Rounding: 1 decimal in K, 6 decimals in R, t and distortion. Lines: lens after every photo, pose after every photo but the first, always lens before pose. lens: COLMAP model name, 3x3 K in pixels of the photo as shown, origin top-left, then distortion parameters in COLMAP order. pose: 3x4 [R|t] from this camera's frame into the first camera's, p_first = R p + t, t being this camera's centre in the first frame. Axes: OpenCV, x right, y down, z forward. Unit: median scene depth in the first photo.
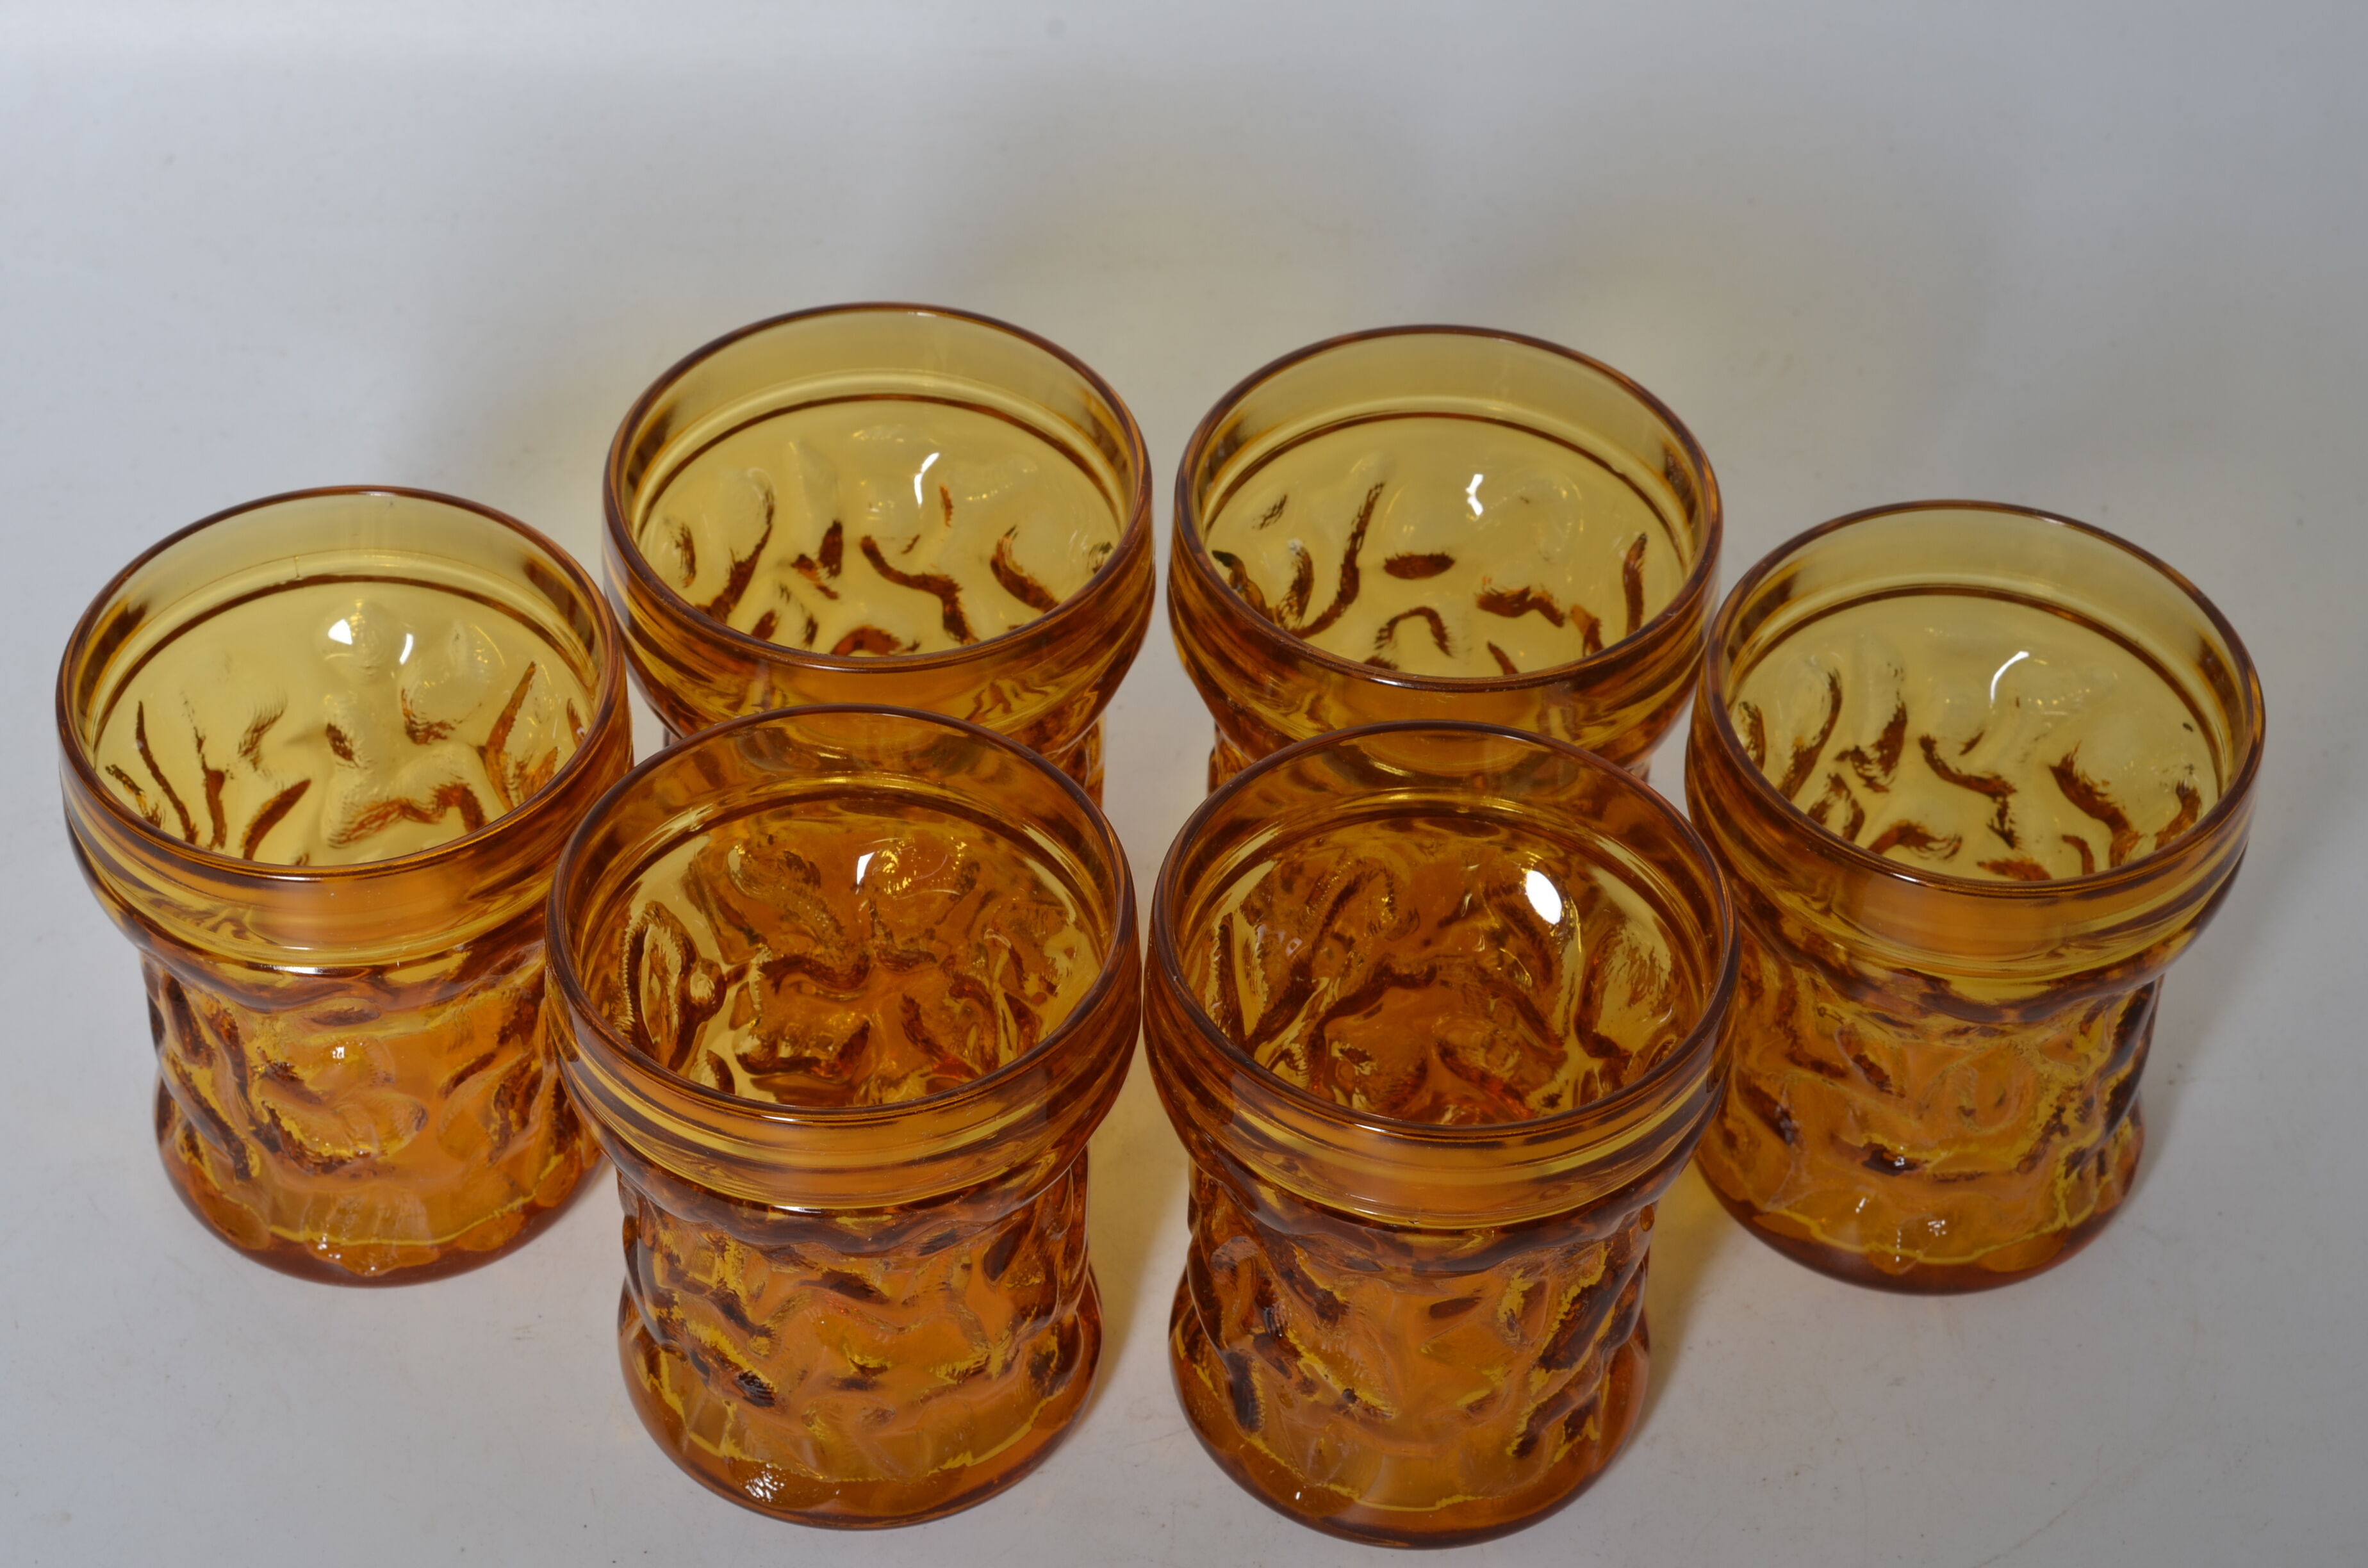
lens RADIAL K [[5252.3, 0, 1184.0], [0, 5252.3, 784.0], [0, 0, 1]] dist [-0.258357, 0.958360]
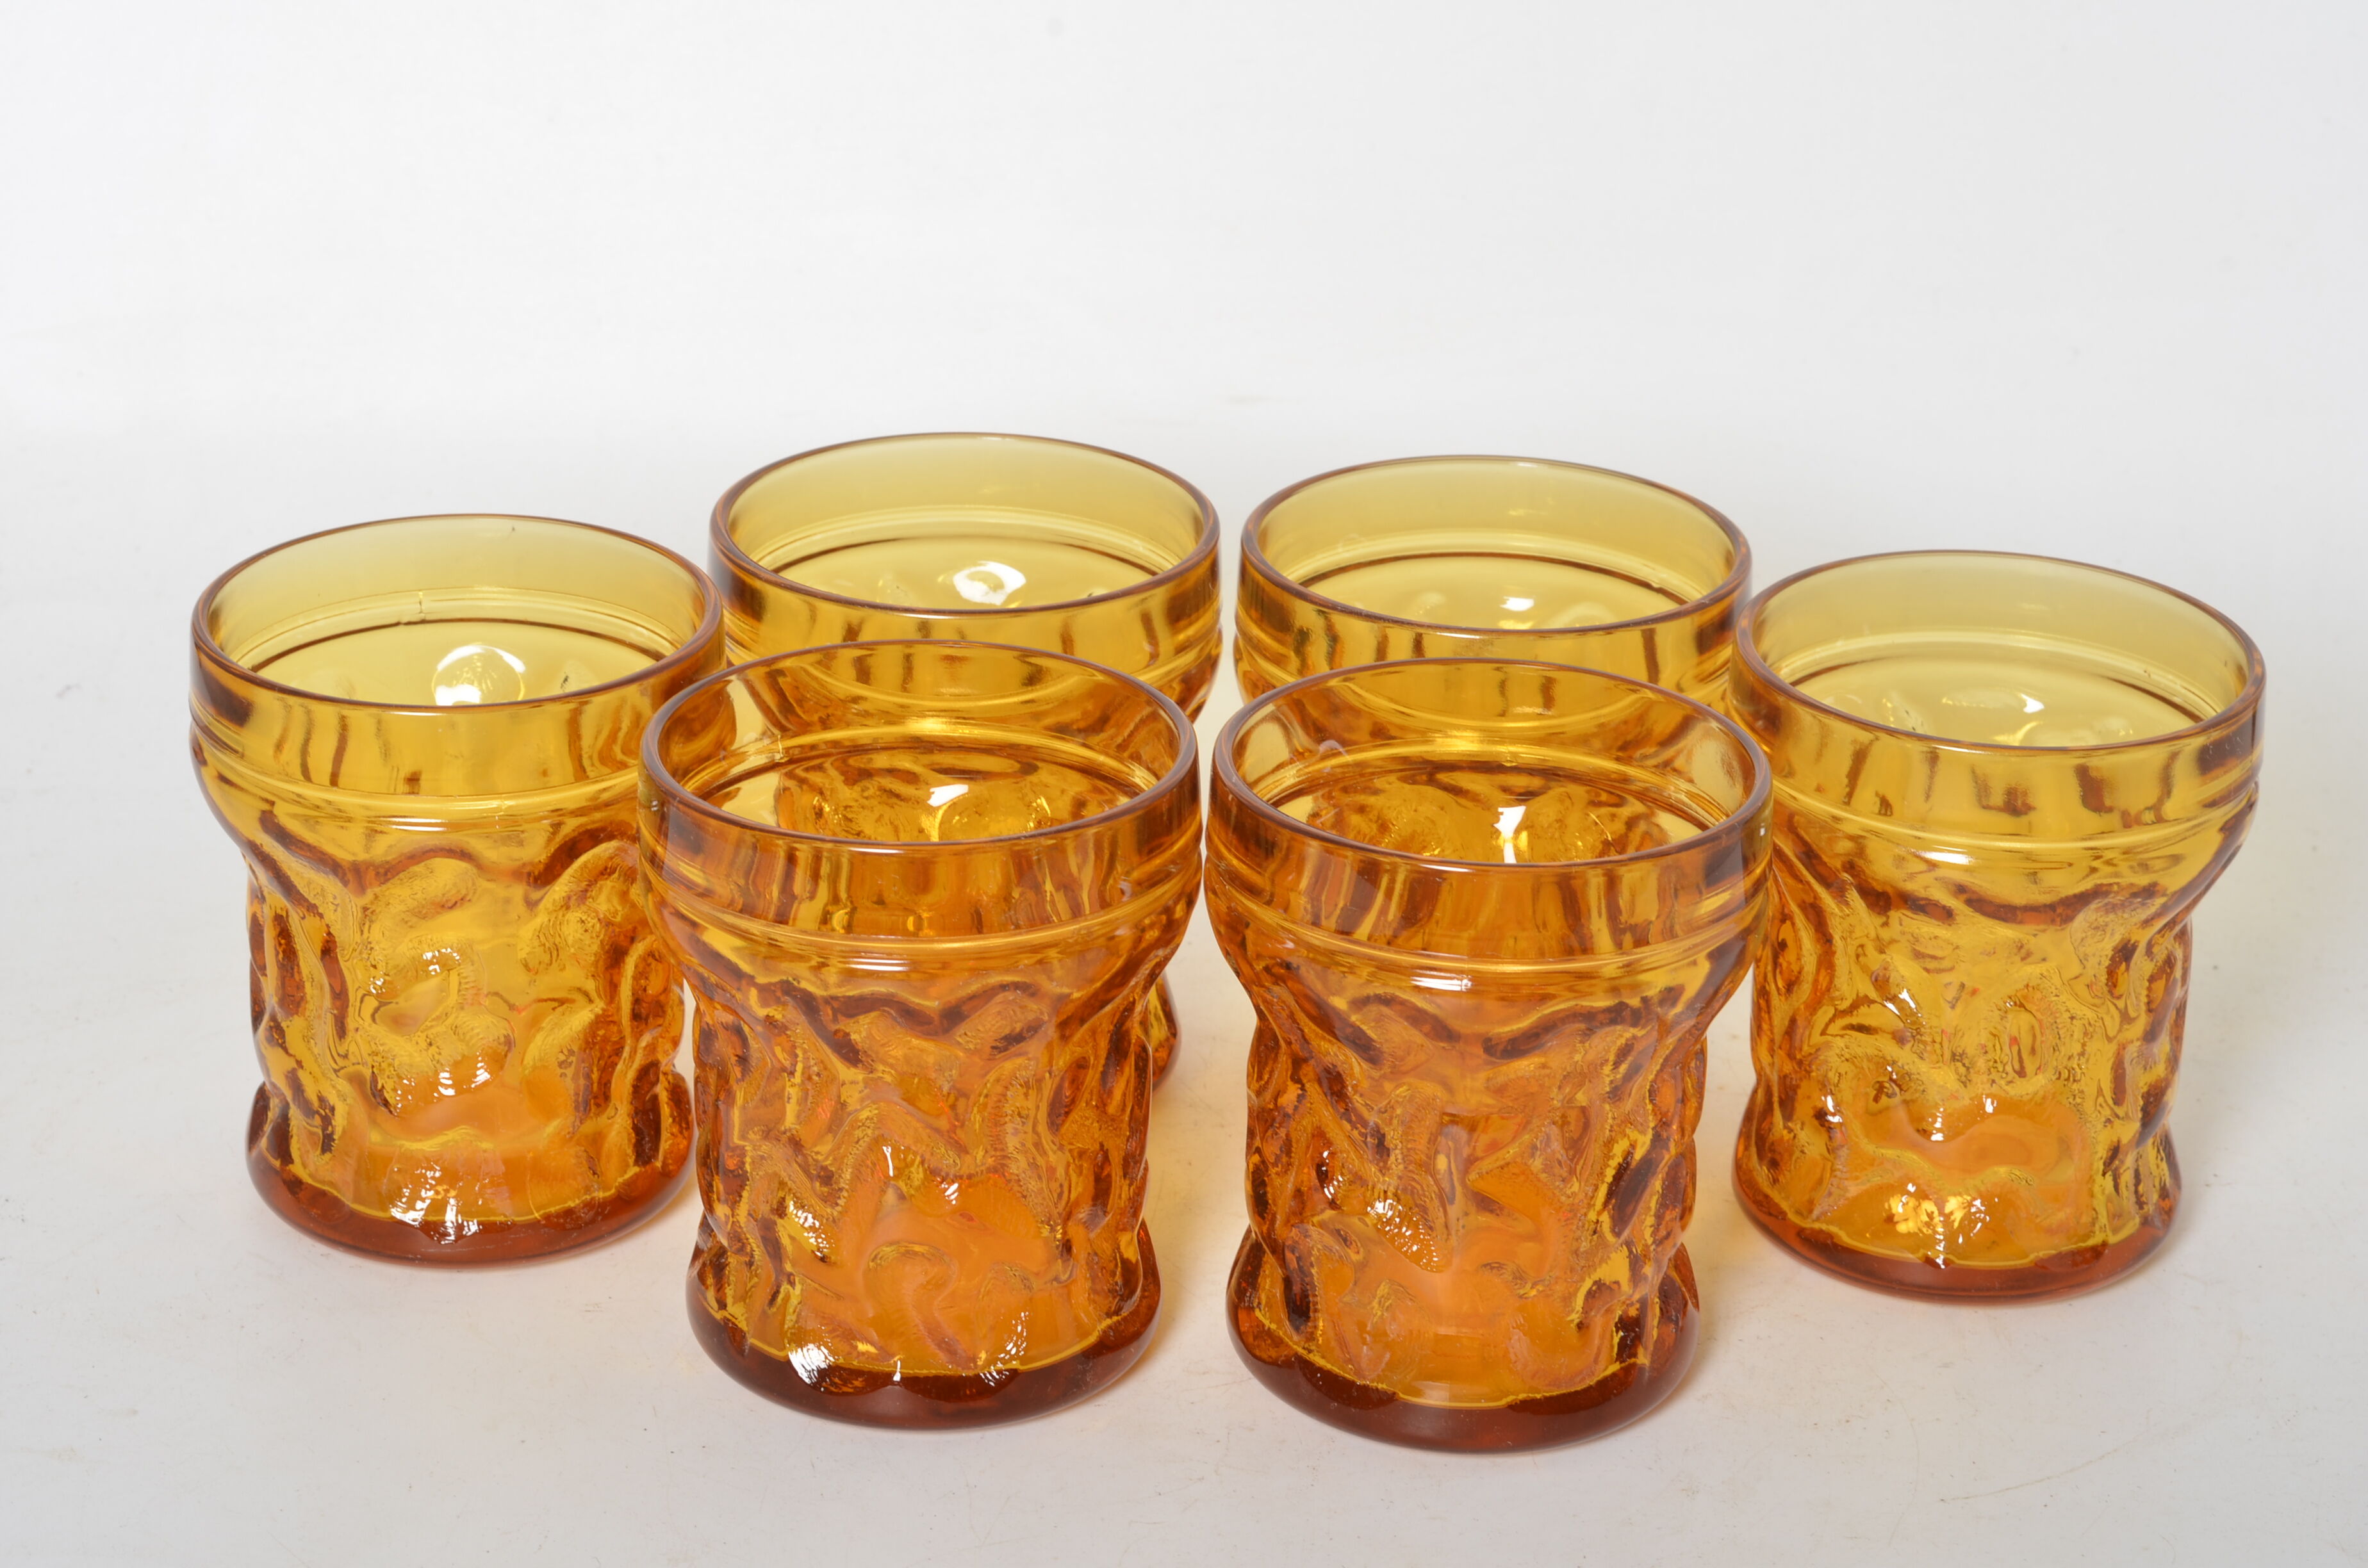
lens RADIAL K [[5252.3, 0, 1184.0], [0, 5252.3, 784.0], [0, 0, 1]] dist [-0.258357, 0.958360]
pose [[0.999773, 0.011589, -0.017878, 0.005694], [-0.017240, 0.933077, -0.359264, 0.376963], [0.012518, 0.359491, 0.933065, 0.013565]]
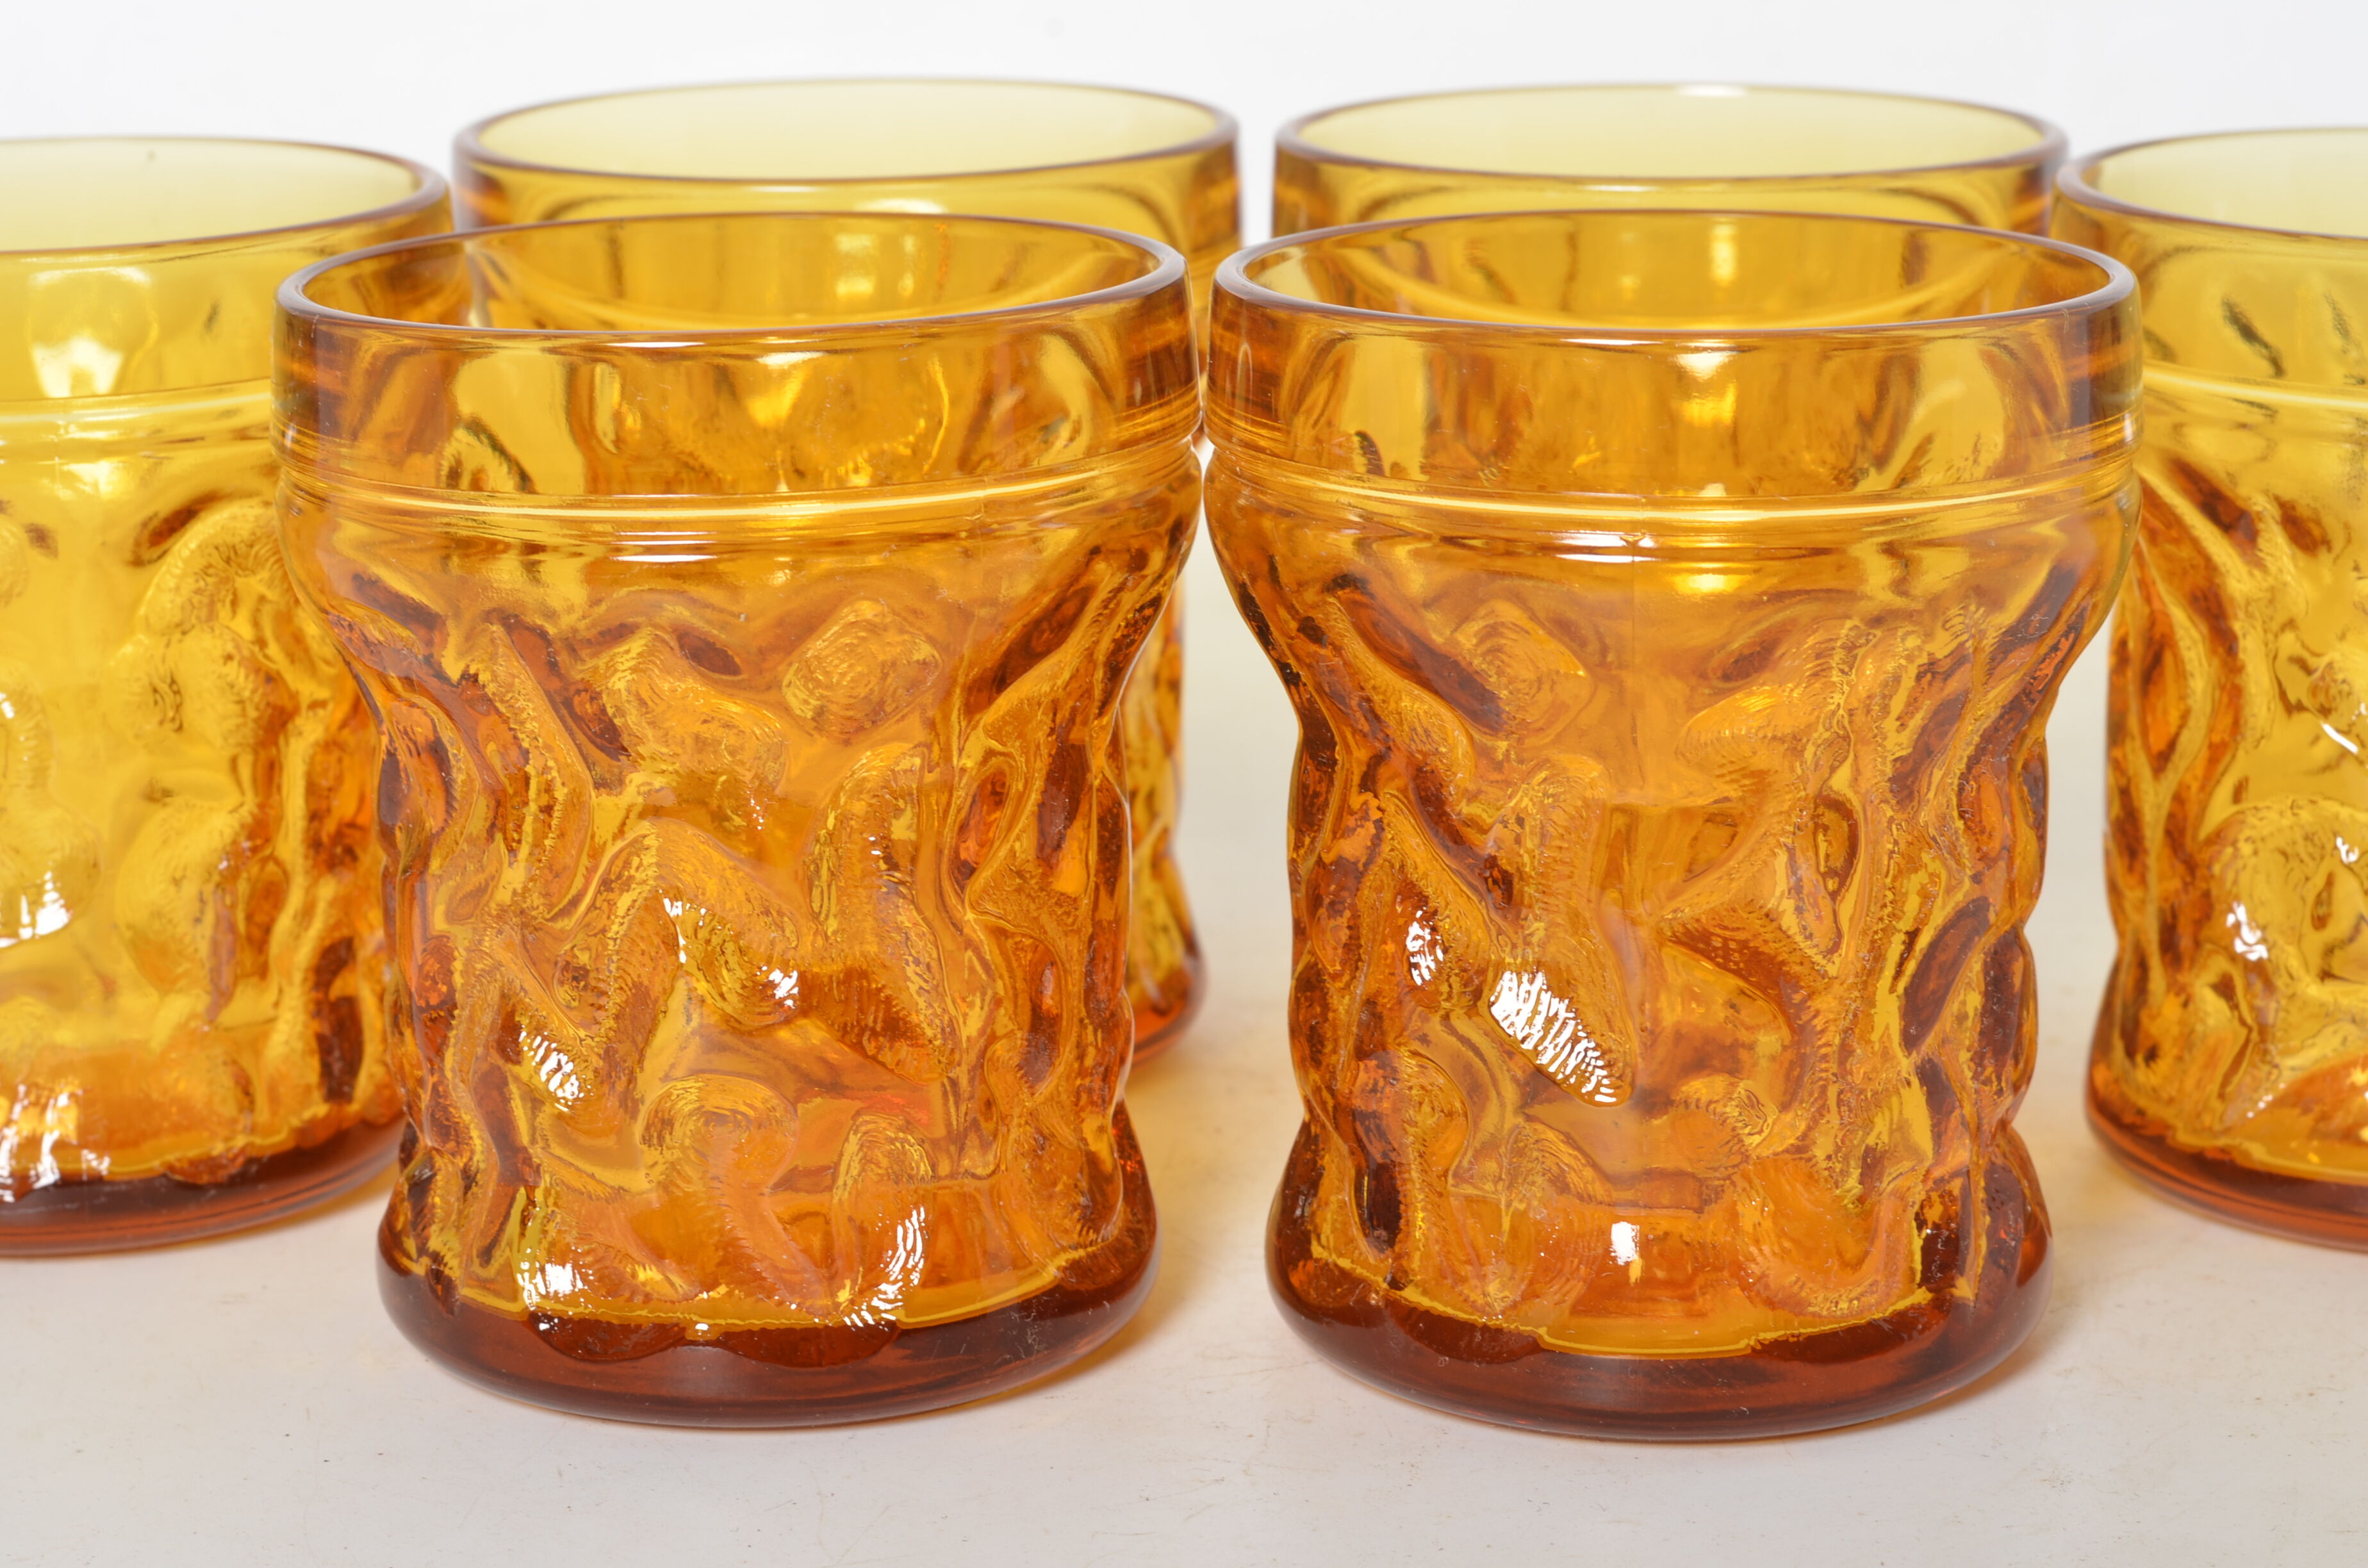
lens RADIAL K [[5414.1, 0, 1184.0], [0, 5414.1, 784.0], [0, 0, 1]] dist [-0.219603, 0.608673]
pose [[0.998798, -0.013267, -0.047179, 0.017948], [-0.012855, 0.858034, -0.513433, 0.383692], [0.047293, 0.513422, 0.856832, 0.428390]]
